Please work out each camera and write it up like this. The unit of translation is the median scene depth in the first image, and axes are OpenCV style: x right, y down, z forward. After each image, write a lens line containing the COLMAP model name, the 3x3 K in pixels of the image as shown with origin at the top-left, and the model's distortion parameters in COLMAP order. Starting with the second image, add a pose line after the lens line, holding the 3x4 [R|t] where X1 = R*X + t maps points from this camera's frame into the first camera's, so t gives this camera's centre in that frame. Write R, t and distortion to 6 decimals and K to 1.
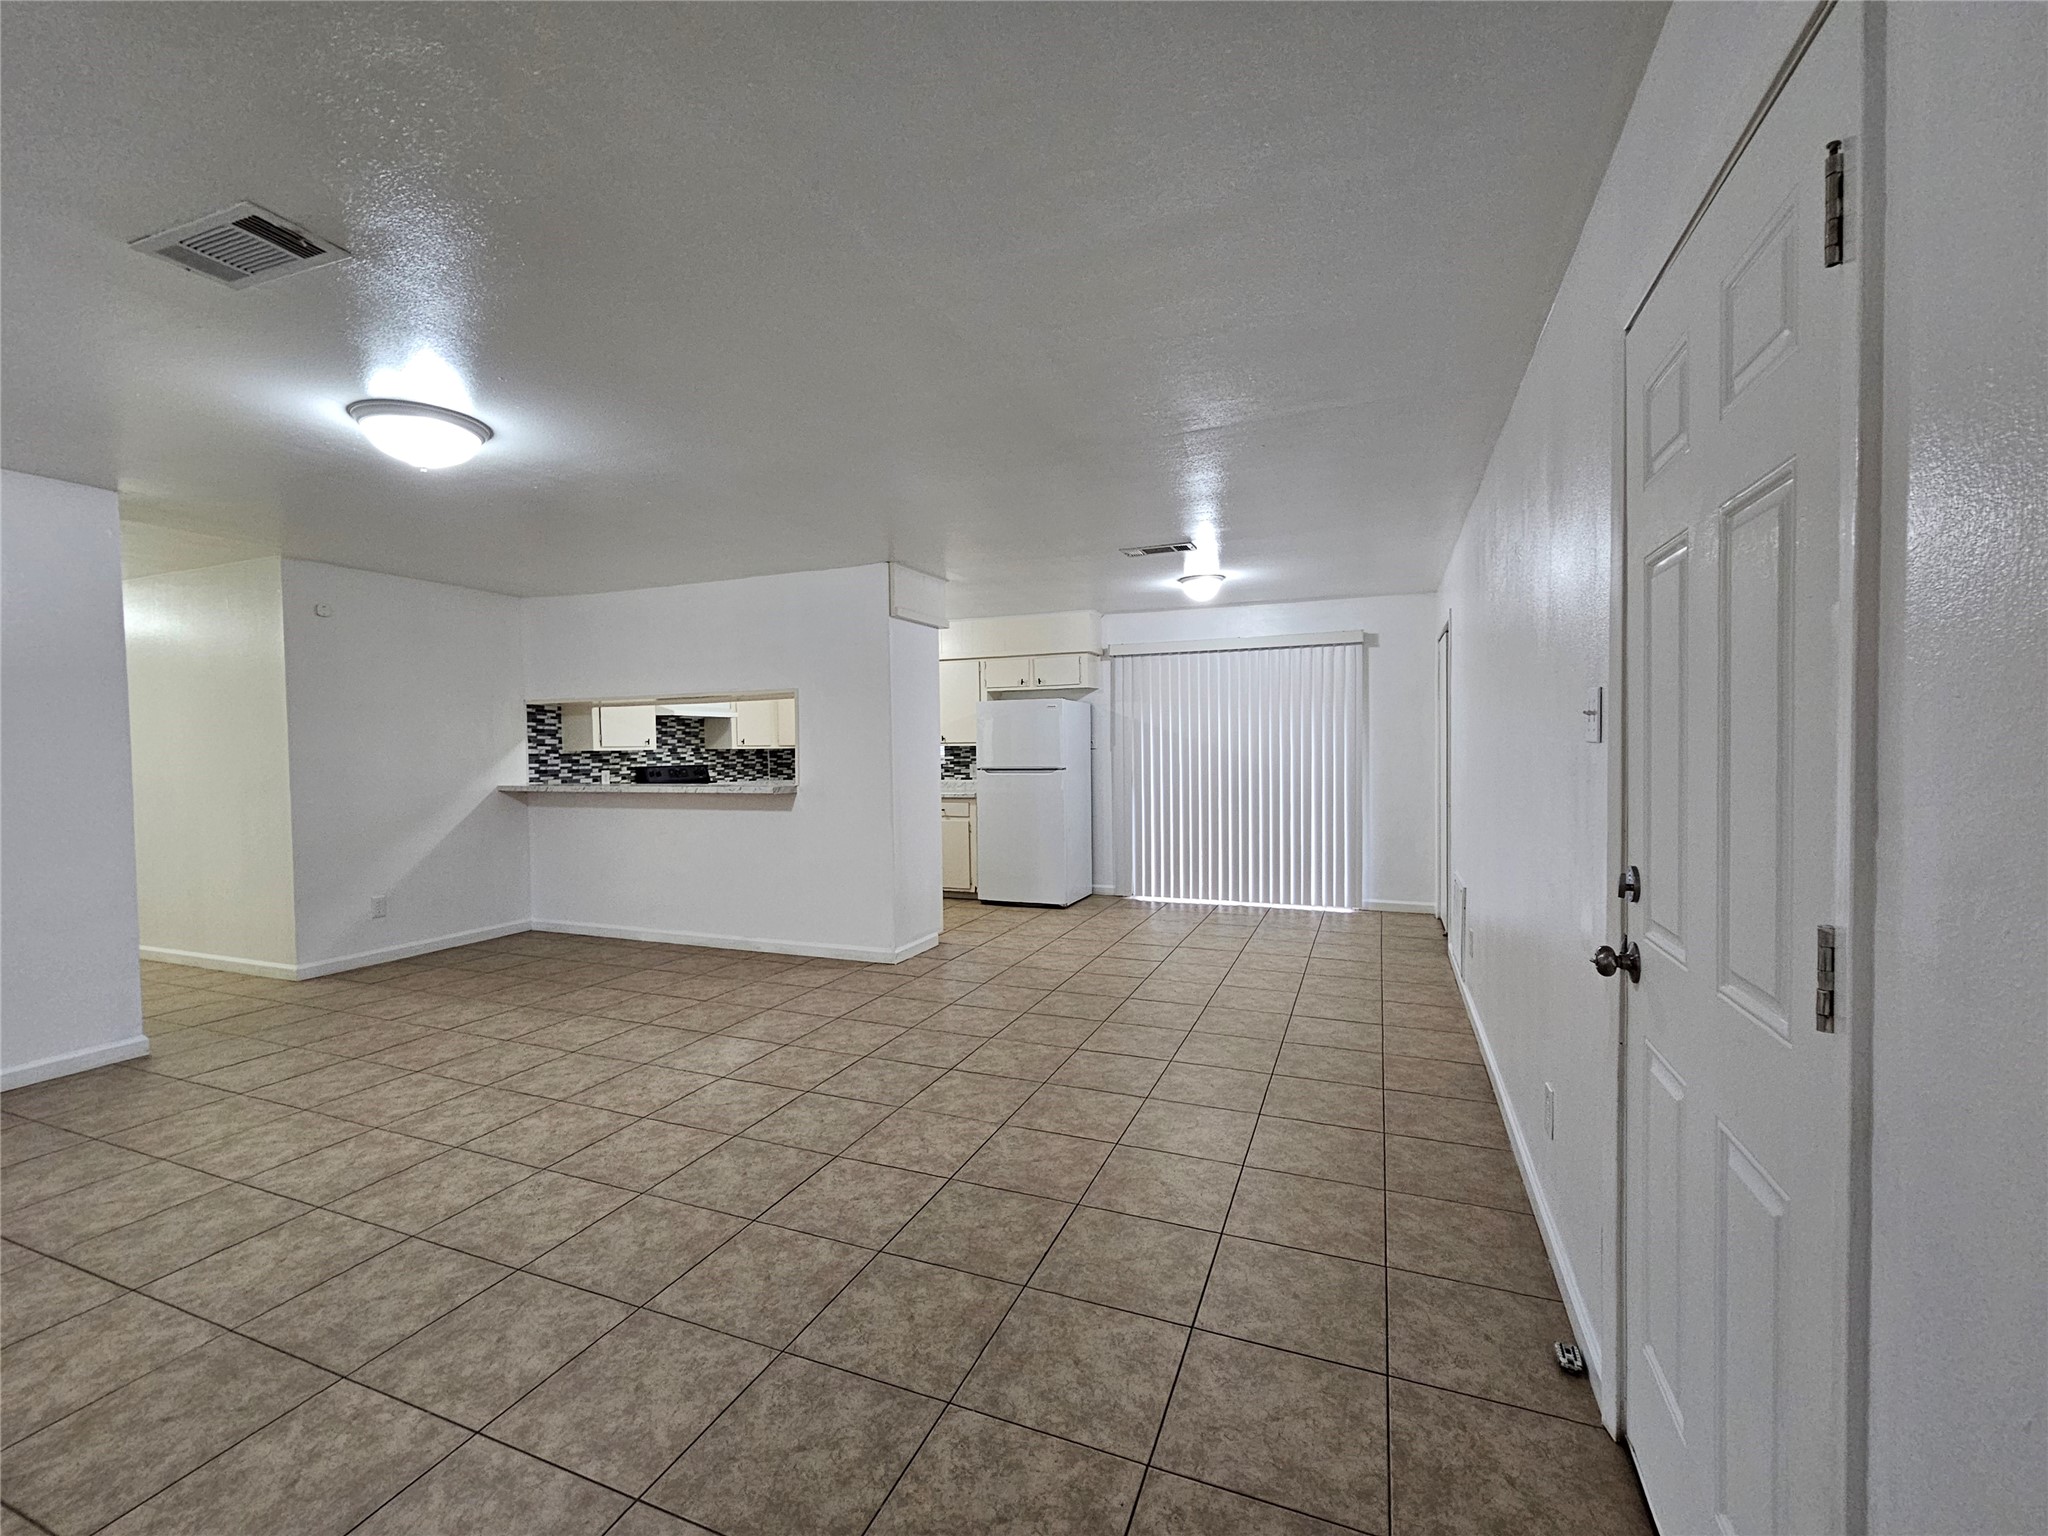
lens RADIAL K [[879.3, 0, 1017.8], [0, 879.3, 769.2], [0, 0, 1]] dist [-0.003238, 0.001172]
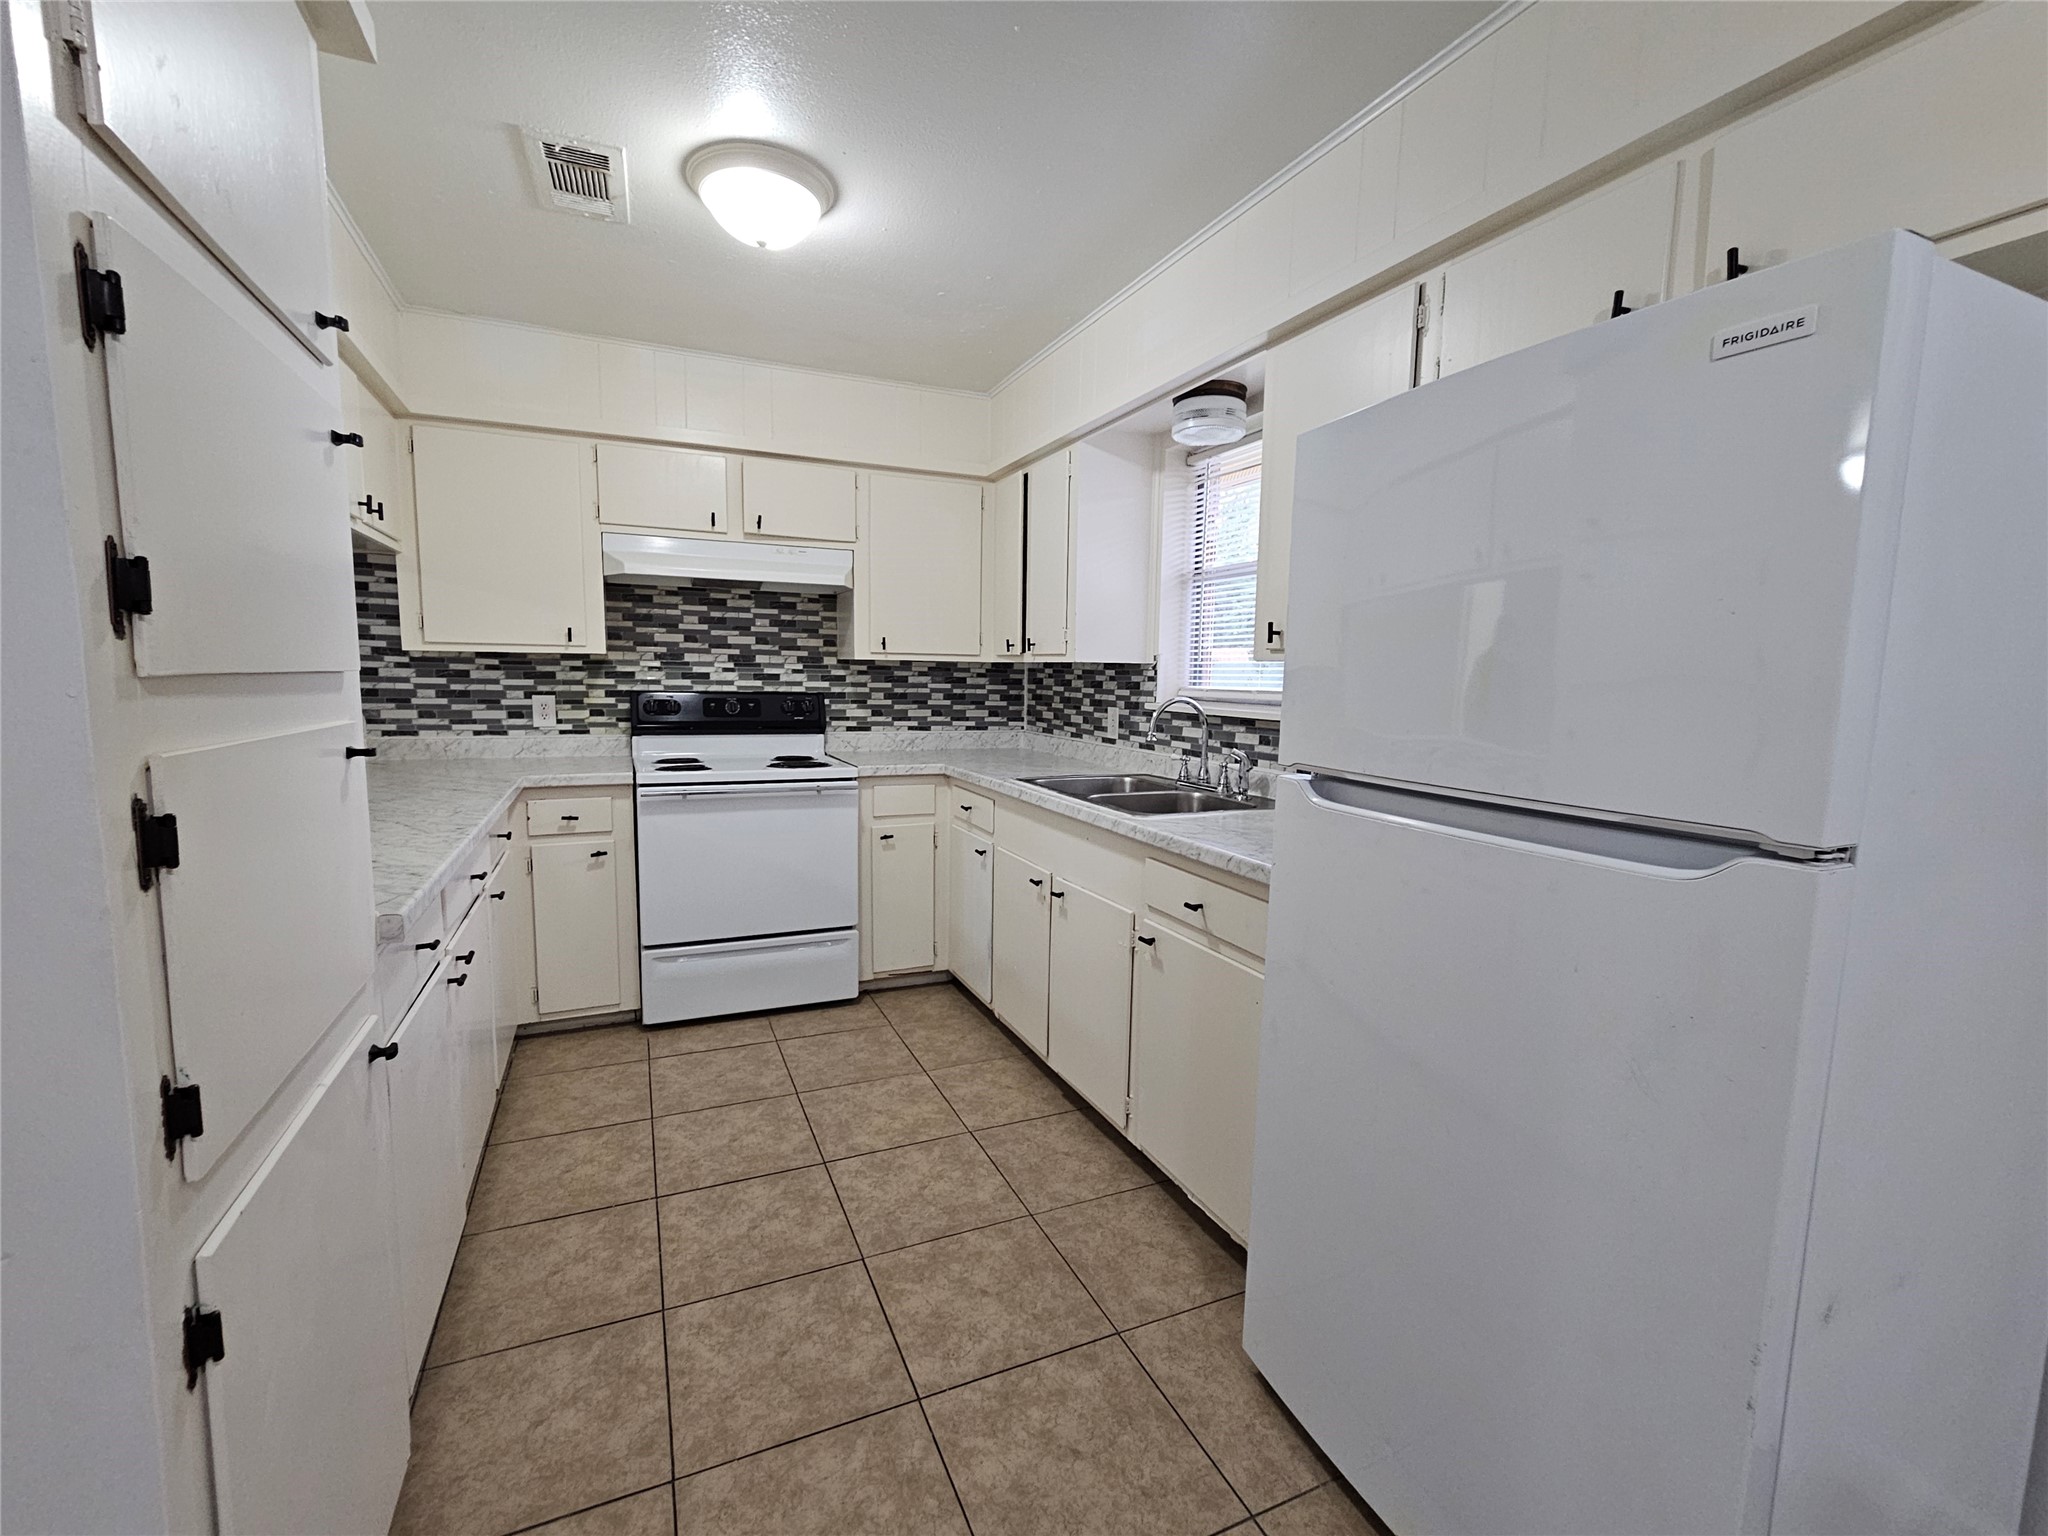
lens RADIAL K [[879.3, 0, 1012.8], [0, 879.3, 775.3], [0, 0, 1]] dist [-0.003238, 0.001172]
pose [[0.719691, 0.108565, -0.685754, 0.074371], [-0.045519, 0.992952, 0.109427, -0.027715], [0.692801, -0.047539, 0.719560, 1.183266]]
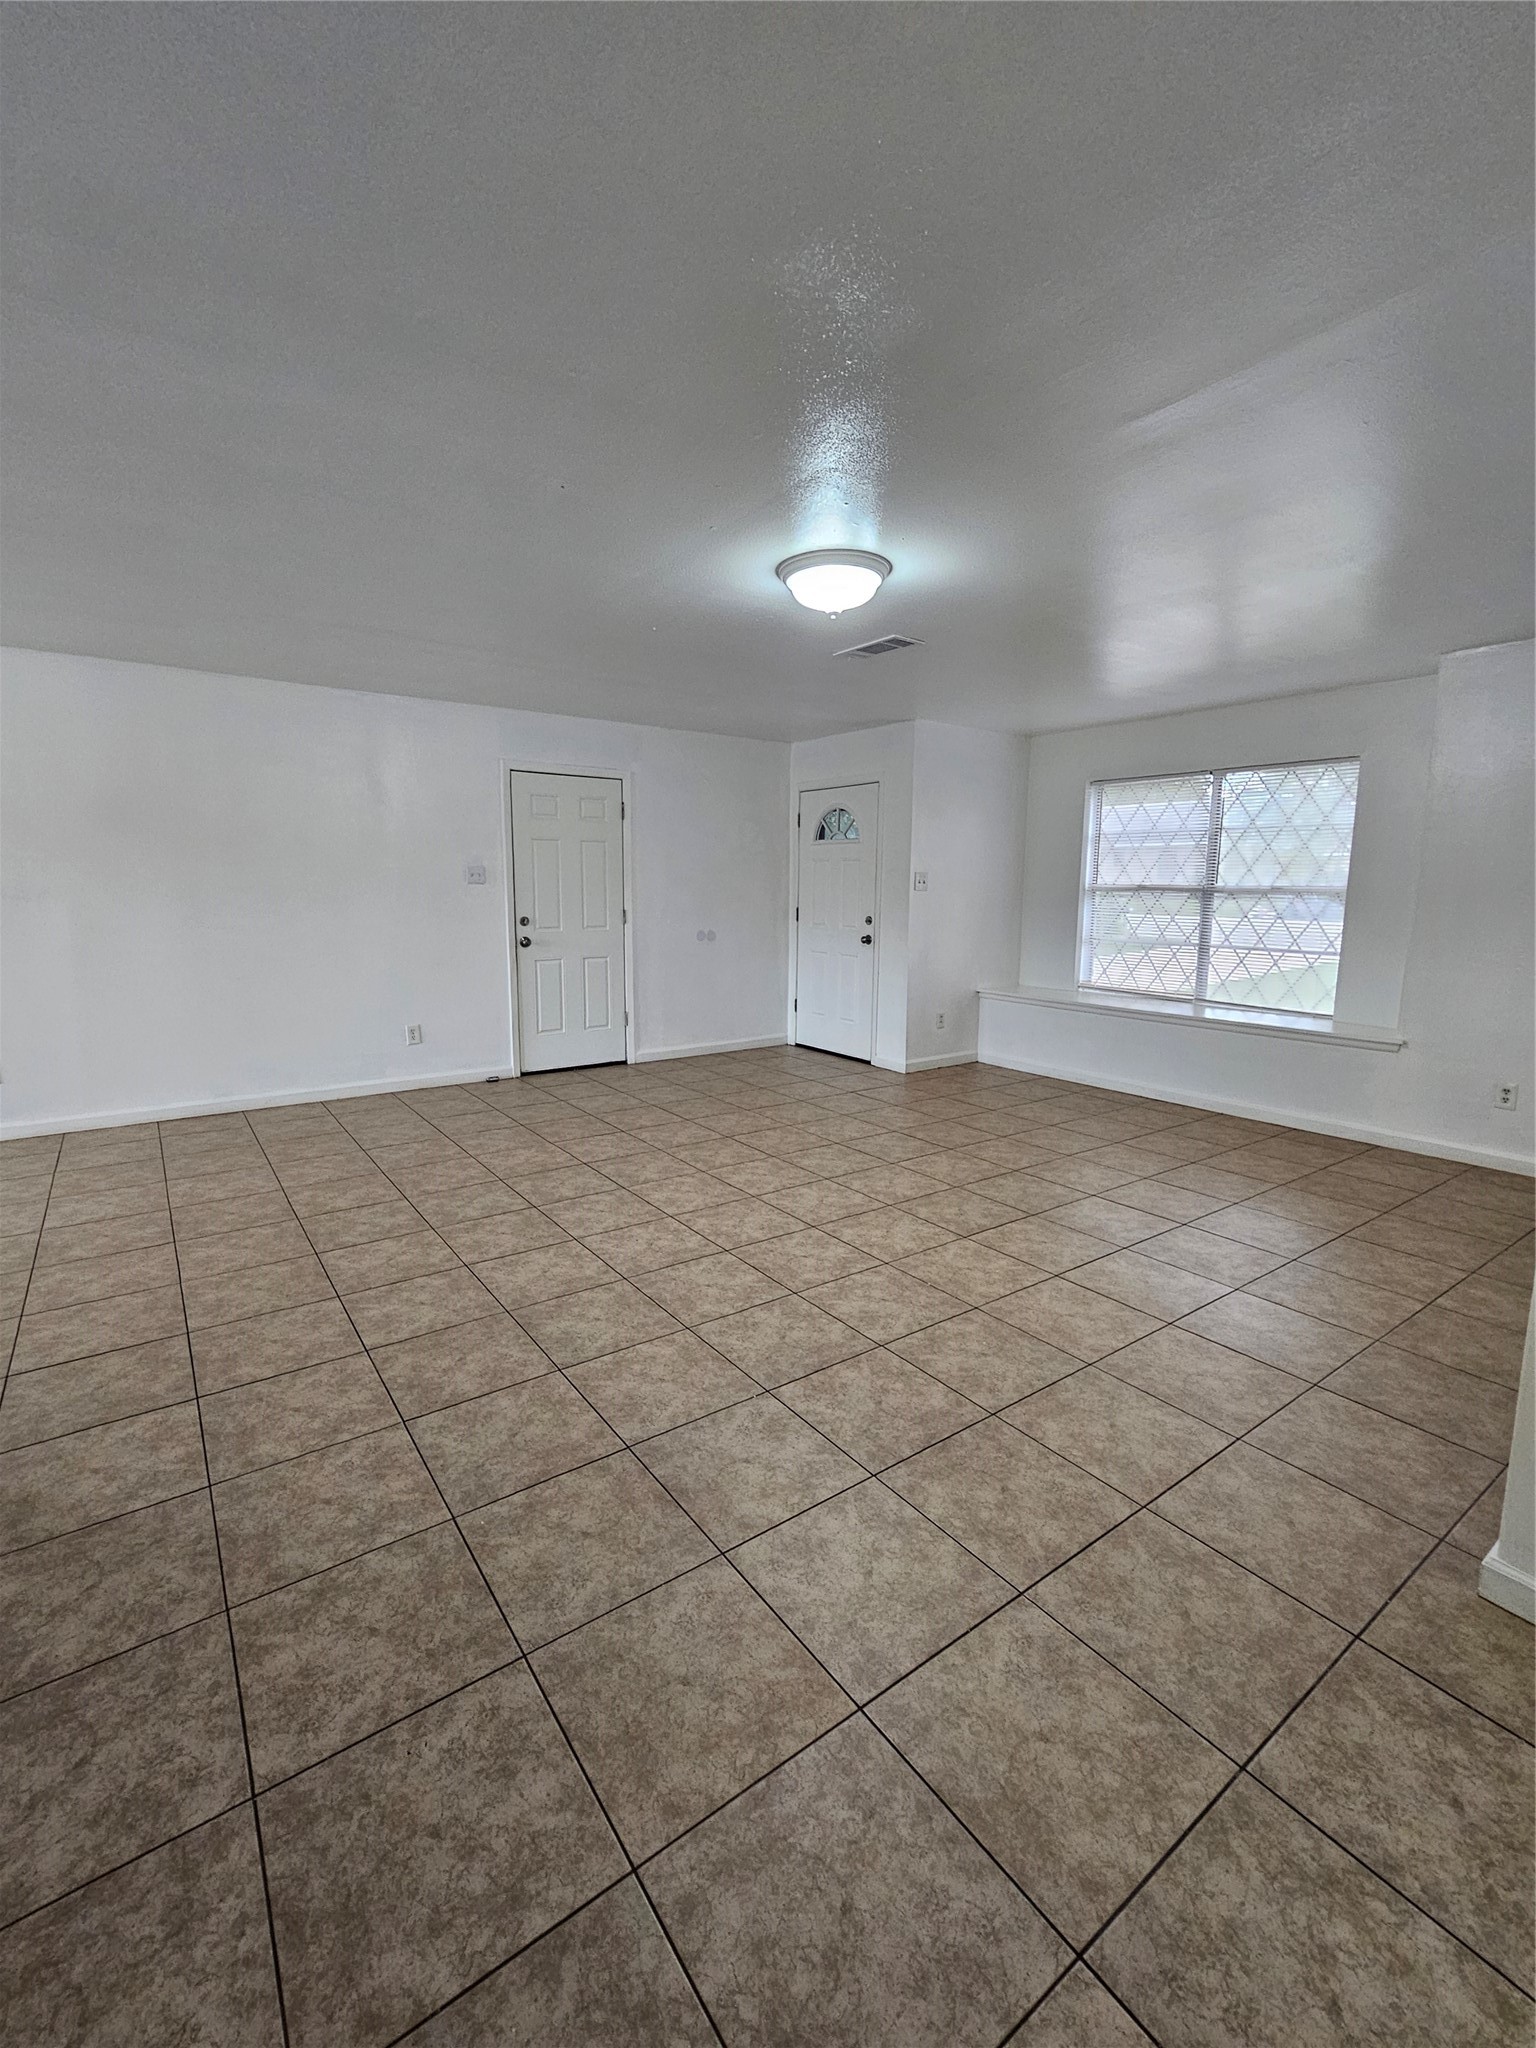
lens RADIAL K [[879.3, 0, 764.8], [0, 879.3, 1024.9], [0, 0, 1]] dist [-0.003238, 0.001172]
pose [[-0.849396, -0.079874, 0.521677, -0.691241], [0.015816, 0.984184, 0.176440, -0.025709], [-0.527519, 0.158119, -0.834699, 1.159182]]
